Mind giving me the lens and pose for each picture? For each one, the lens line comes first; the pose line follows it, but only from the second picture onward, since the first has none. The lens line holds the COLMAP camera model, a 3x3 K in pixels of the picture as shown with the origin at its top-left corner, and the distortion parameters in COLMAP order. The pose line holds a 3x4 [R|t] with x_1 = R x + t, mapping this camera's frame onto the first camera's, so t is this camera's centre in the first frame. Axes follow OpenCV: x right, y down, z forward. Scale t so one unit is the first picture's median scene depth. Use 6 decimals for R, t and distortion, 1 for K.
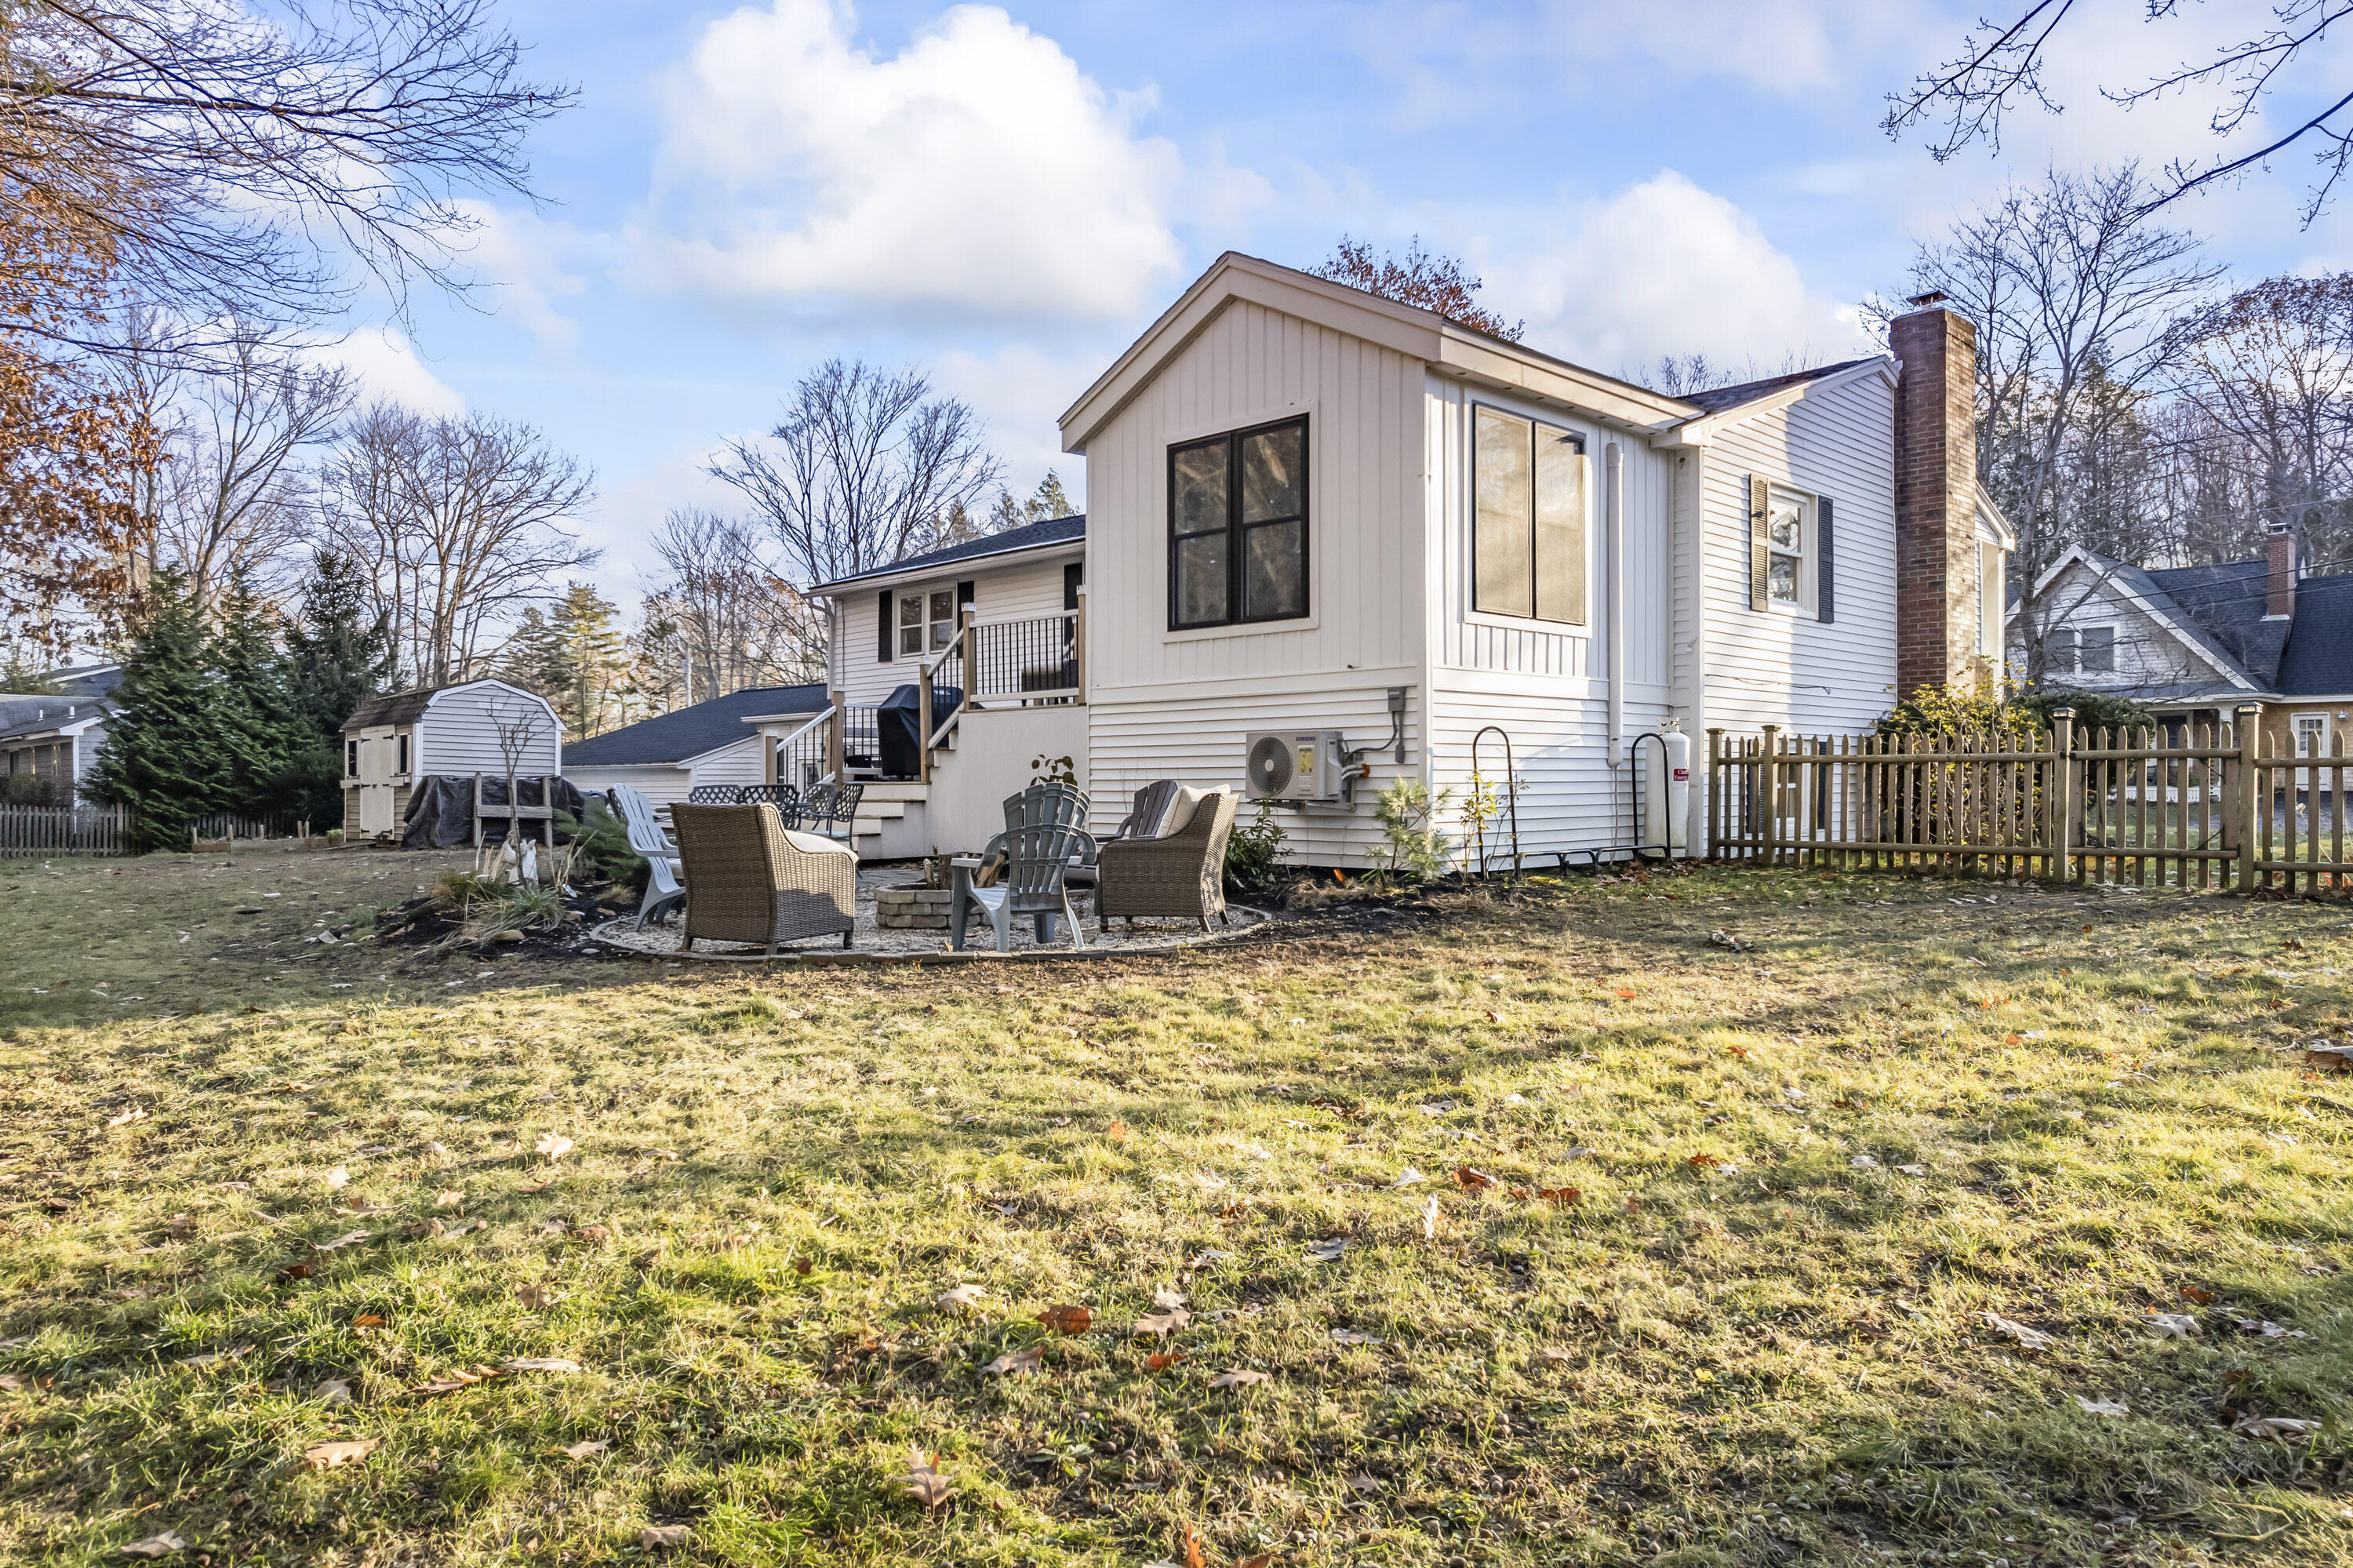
lens RADIAL K [[1485.2, 0, 1176.5], [0, 1485.2, 784.0], [0, 0, 1]] dist [-0.039847, -0.002875]
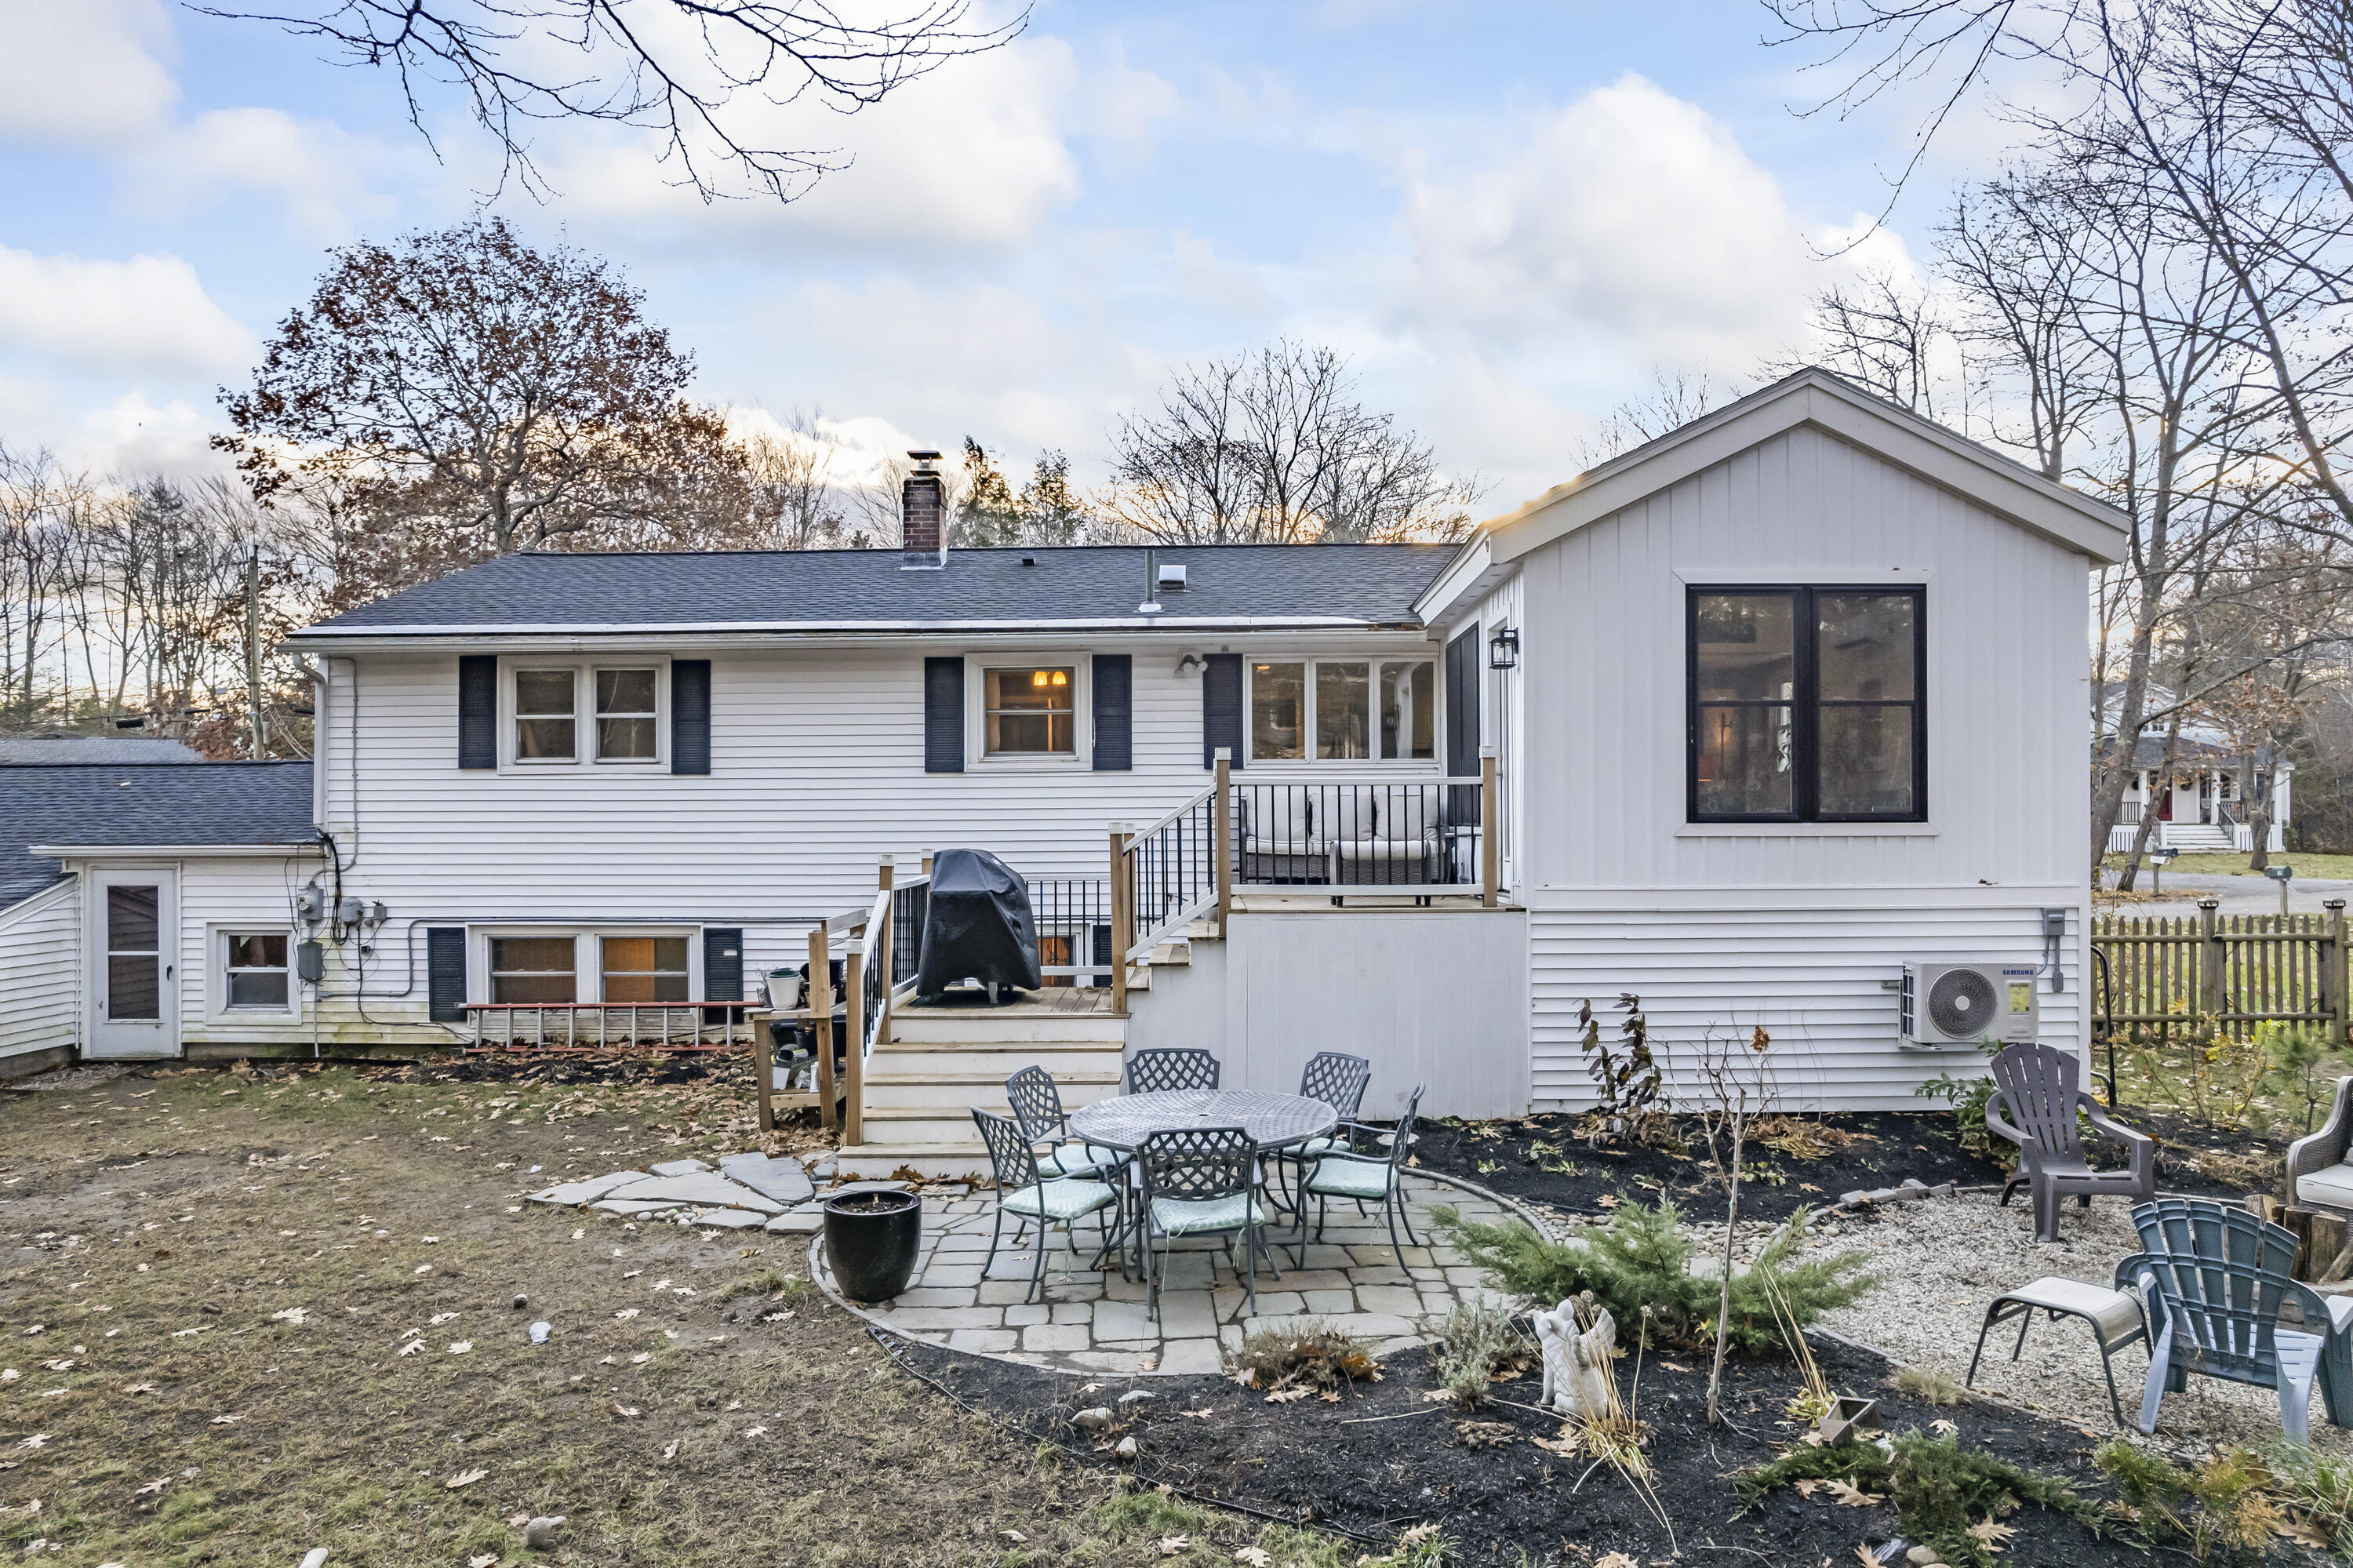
lens RADIAL K [[1485.2, 0, 1176.5], [0, 1485.2, 784.0], [0, 0, 1]] dist [-0.039847, -0.002875]
pose [[0.710393, 0.009613, 0.703739, -0.783728], [0.007192, 0.999755, -0.020916, -0.114976], [-0.703768, 0.019919, 0.710150, 0.674284]]
